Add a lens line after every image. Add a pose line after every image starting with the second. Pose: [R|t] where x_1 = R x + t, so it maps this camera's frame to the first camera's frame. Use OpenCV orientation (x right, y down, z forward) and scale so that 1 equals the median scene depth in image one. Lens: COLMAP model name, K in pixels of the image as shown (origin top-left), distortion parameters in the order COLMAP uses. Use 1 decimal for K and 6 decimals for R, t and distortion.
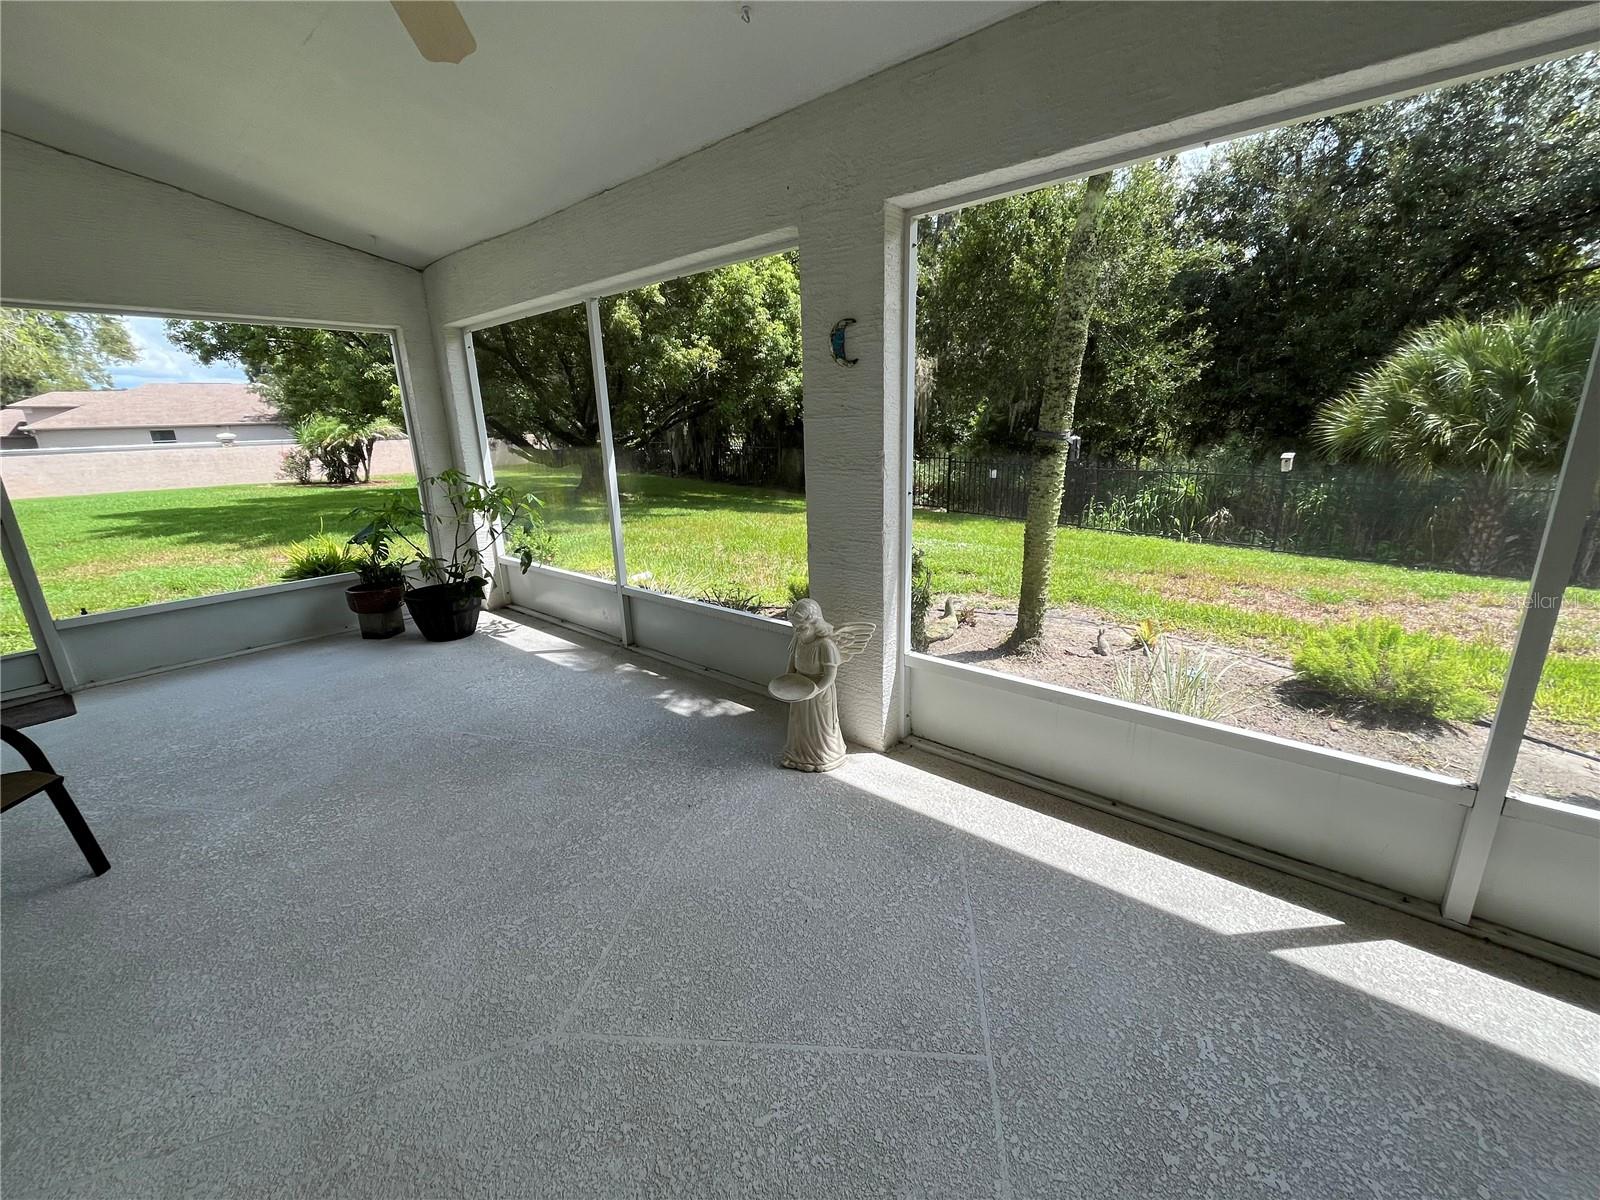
lens RADIAL K [[642.8, 0, 794.6], [0, 642.8, 596.7], [0, 0, 1]] dist [-0.002944, -0.000053]
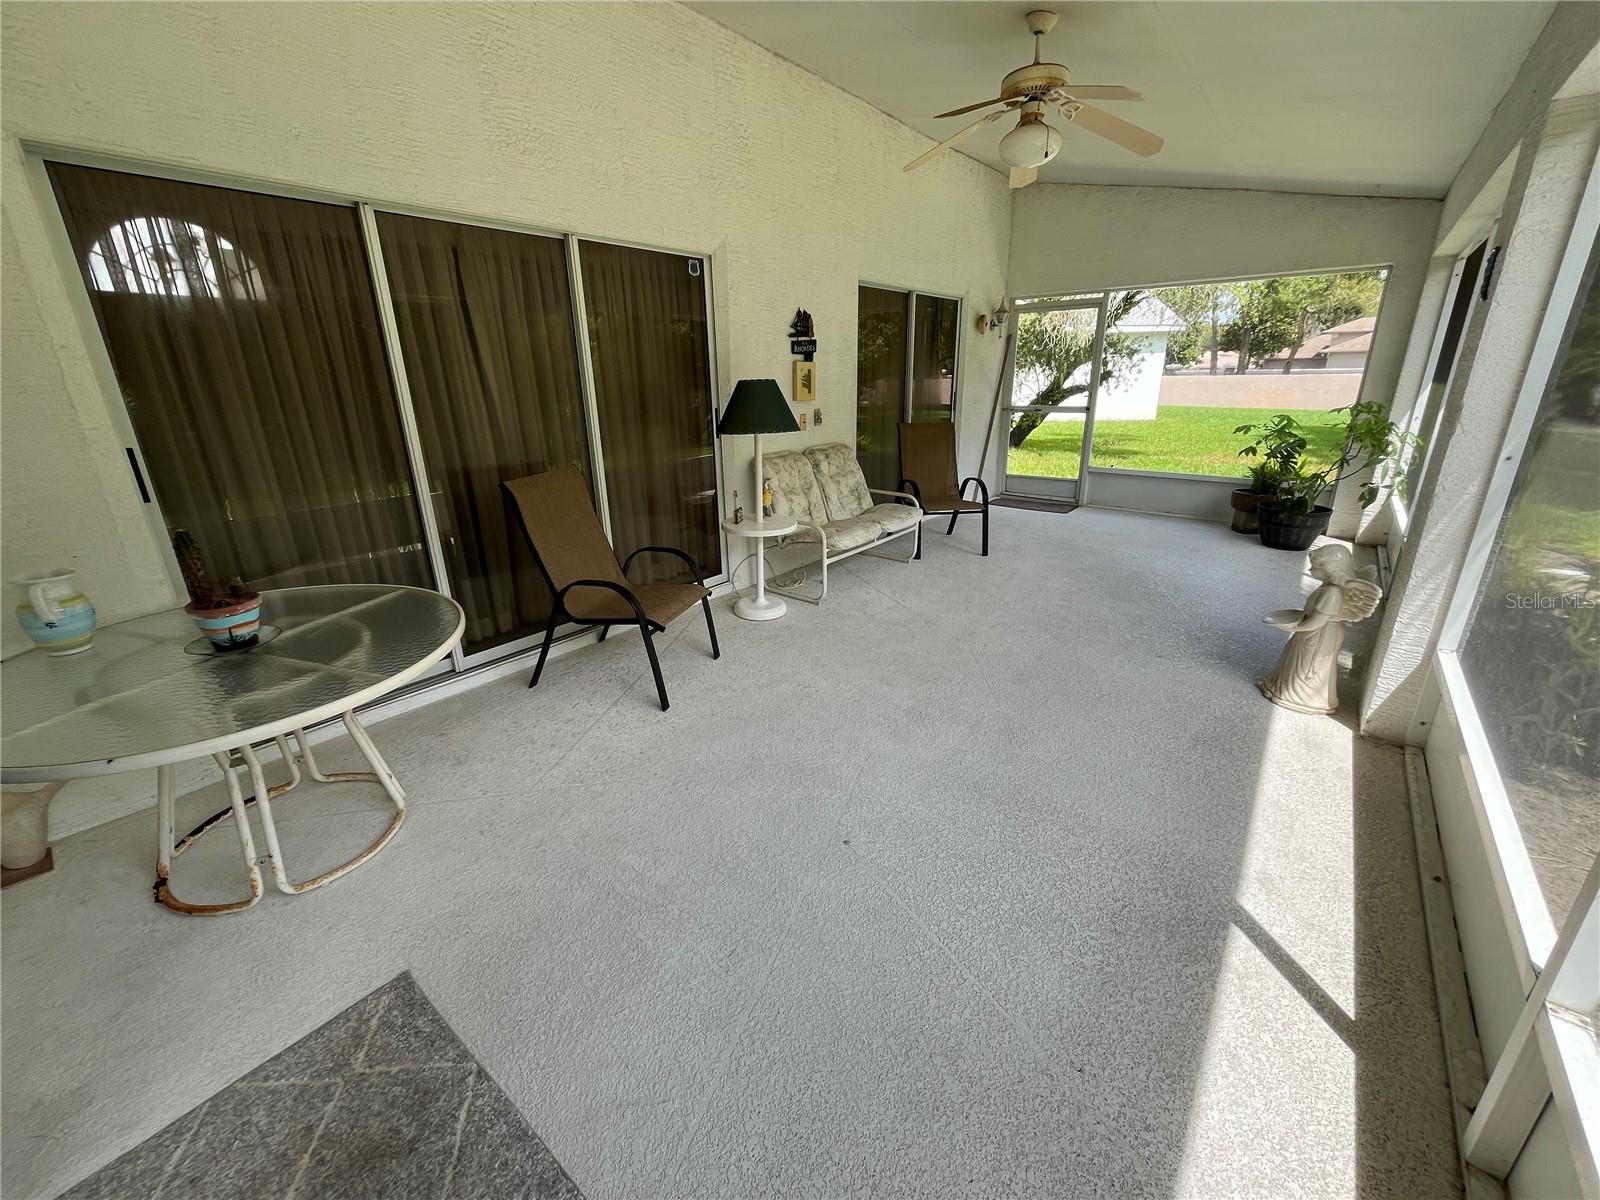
lens RADIAL K [[642.8, 0, 794.6], [0, 642.8, 596.7], [0, 0, 1]] dist [-0.002944, -0.000053]
pose [[0.027055, 0.358210, -0.933249, 0.594941], [-0.253283, 0.905582, 0.340248, -0.029838], [0.967014, 0.227171, 0.115229, 0.043999]]
